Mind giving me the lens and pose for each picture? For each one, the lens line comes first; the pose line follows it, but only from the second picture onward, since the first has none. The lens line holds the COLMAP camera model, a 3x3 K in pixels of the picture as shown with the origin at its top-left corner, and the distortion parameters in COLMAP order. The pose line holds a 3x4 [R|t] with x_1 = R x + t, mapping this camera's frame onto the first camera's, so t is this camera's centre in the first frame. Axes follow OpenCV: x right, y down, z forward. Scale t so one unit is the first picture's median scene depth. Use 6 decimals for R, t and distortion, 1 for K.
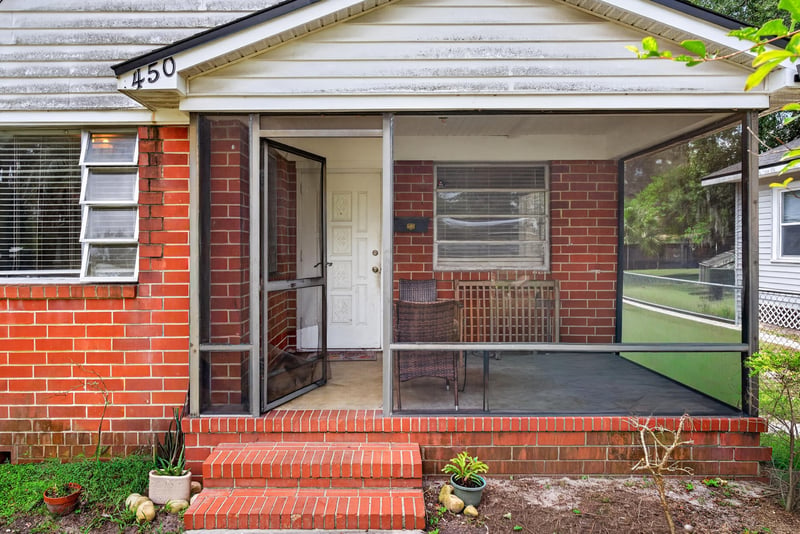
lens RADIAL K [[521.3, 0, 390.2], [0, 521.3, 247.2], [0, 0, 1]] dist [0.000511, 0.000278]
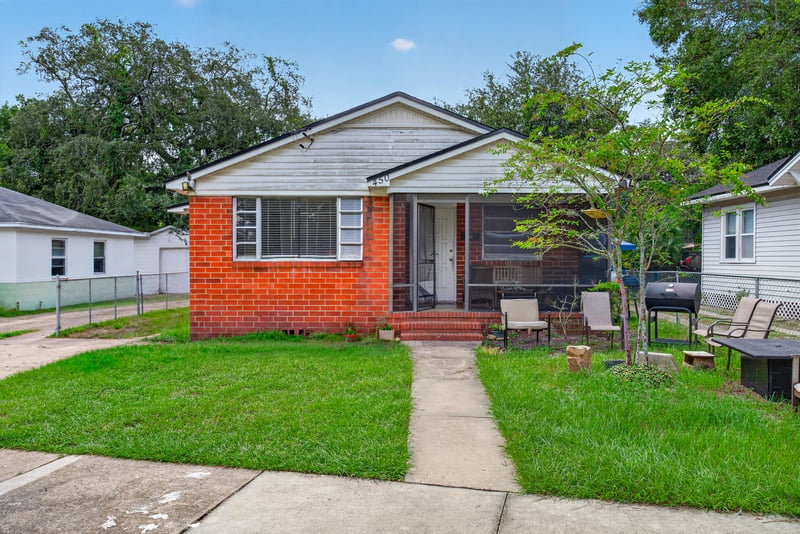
lens RADIAL K [[637.2, 0, 400.0], [0, 637.2, 267.0], [0, 0, 1]] dist [0.003915, 0.003578]
pose [[0.999822, 0.006055, -0.017862, -0.257989], [-0.005775, 0.999860, 0.015717, 0.050261], [0.017955, -0.015611, 0.999717, -1.969162]]
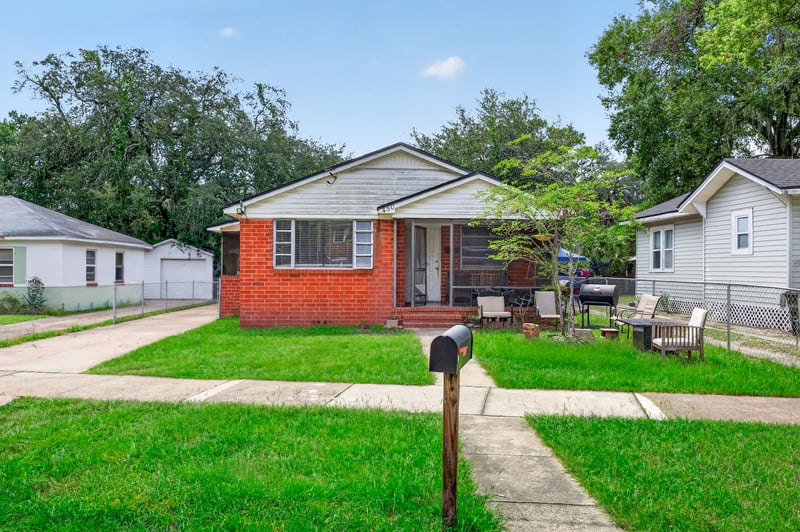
lens RADIAL K [[643.9, 0, 401.7], [0, 643.9, 275.2], [0, 0, 1]] dist [0.004715, -0.002420]
pose [[0.999087, 0.008787, 0.041797, -0.473033], [-0.009212, 0.999908, 0.009969, 0.067682], [-0.041706, -0.010345, 0.999076, -2.976239]]
